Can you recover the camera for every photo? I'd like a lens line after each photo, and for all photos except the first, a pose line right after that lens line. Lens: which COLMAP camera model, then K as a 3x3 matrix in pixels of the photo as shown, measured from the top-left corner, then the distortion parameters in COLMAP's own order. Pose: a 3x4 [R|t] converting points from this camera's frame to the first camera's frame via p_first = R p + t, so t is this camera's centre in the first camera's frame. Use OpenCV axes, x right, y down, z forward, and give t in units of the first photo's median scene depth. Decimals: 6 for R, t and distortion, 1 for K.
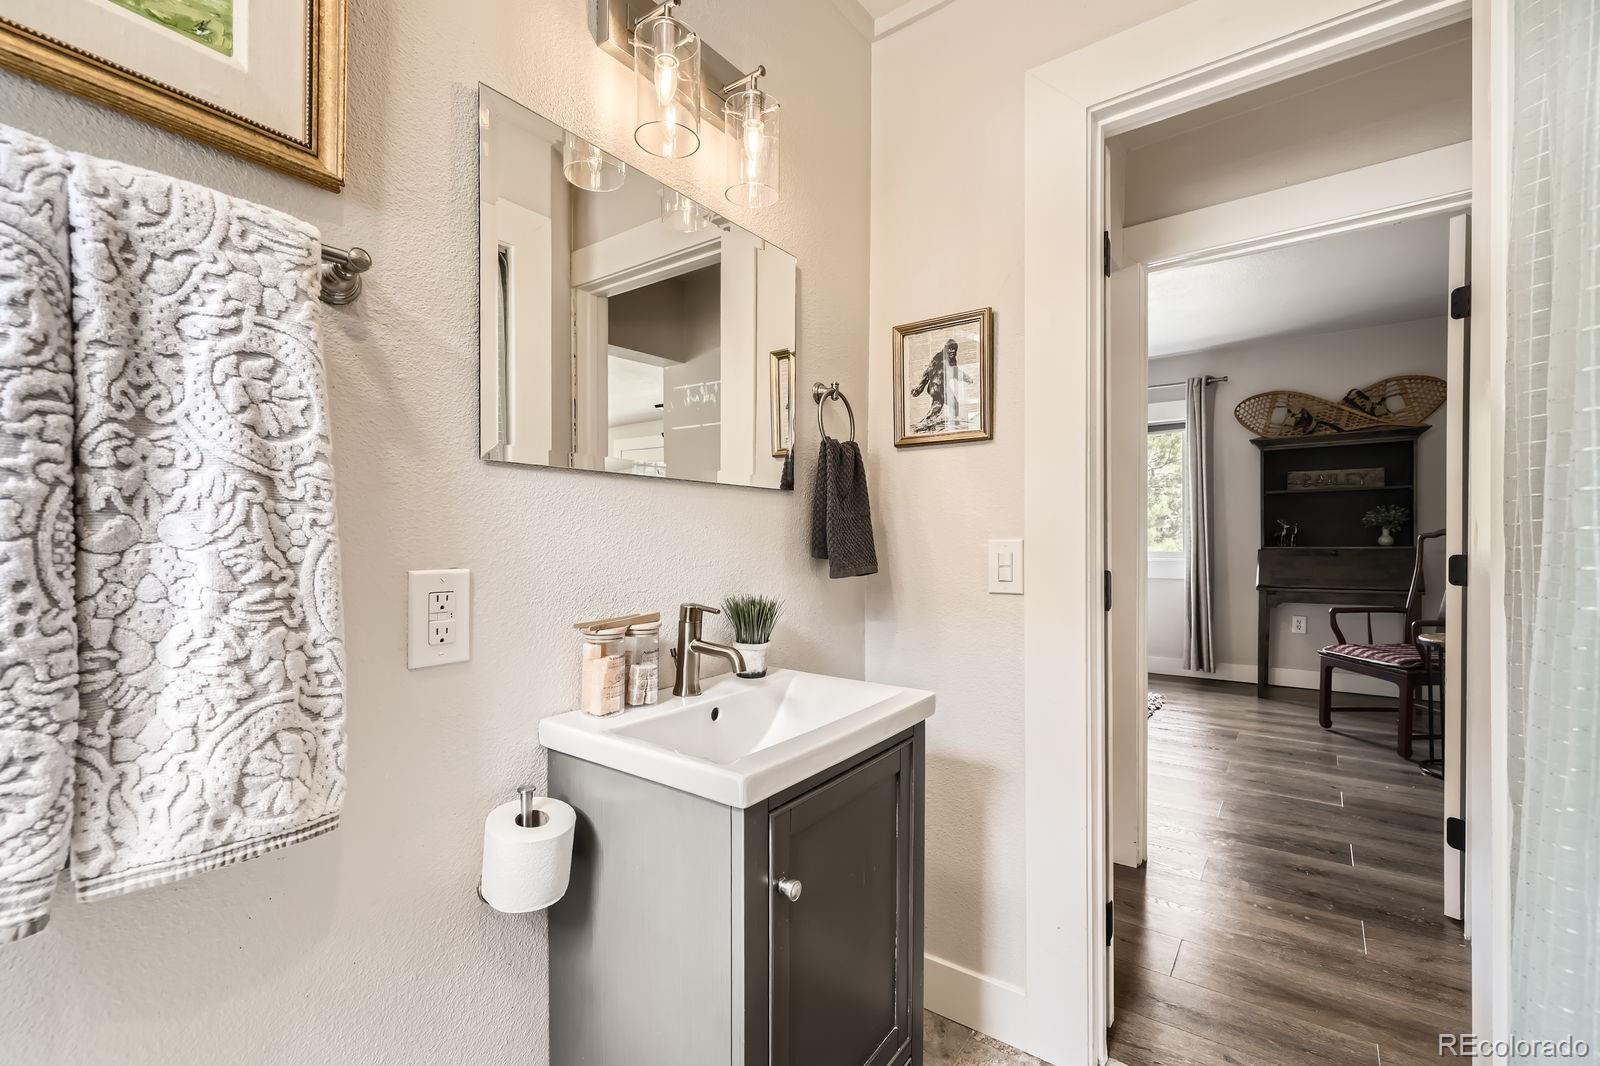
lens RADIAL K [[683.9, 0, 793.9], [0, 683.9, 531.0], [0, 0, 1]] dist [0.000941, 0.000207]
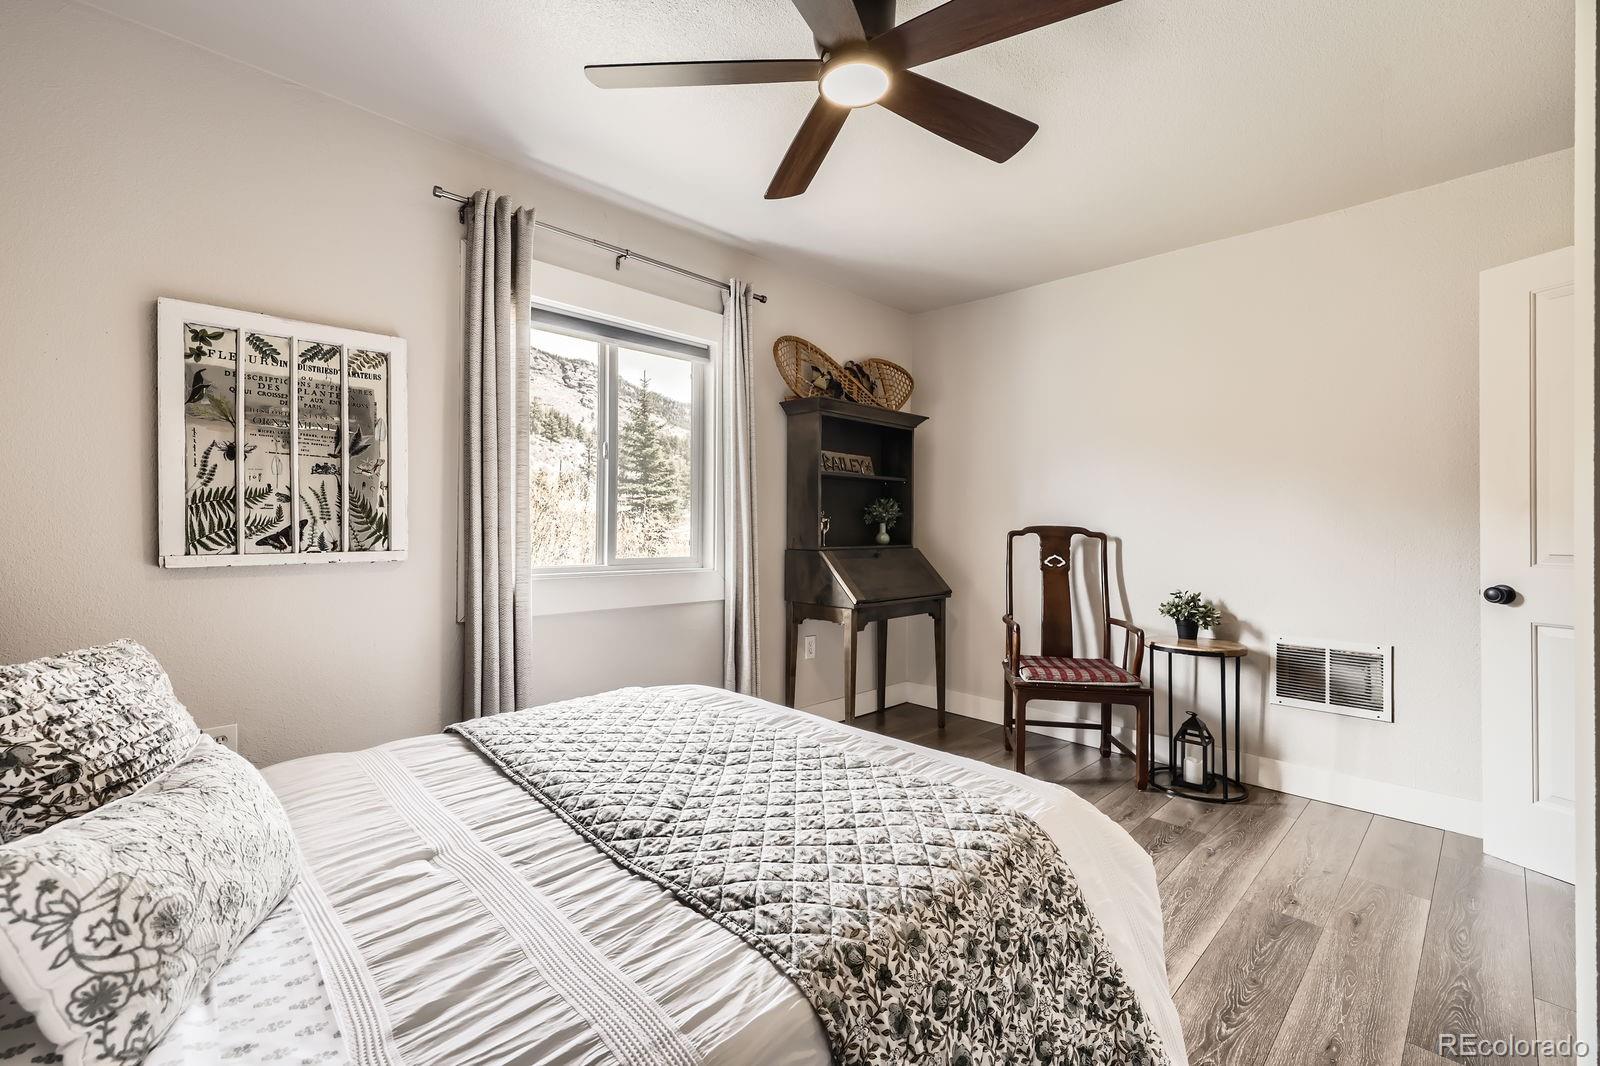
lens RADIAL K [[683.9, 0, 793.9], [0, 683.9, 531.0], [0, 0, 1]] dist [0.000941, 0.000207]
pose [[0.160915, 0.003123, 0.986963, -0.029793], [-0.004610, 0.999986, -0.002412, 0.007301], [-0.986958, -0.004162, 0.160927, 0.942765]]
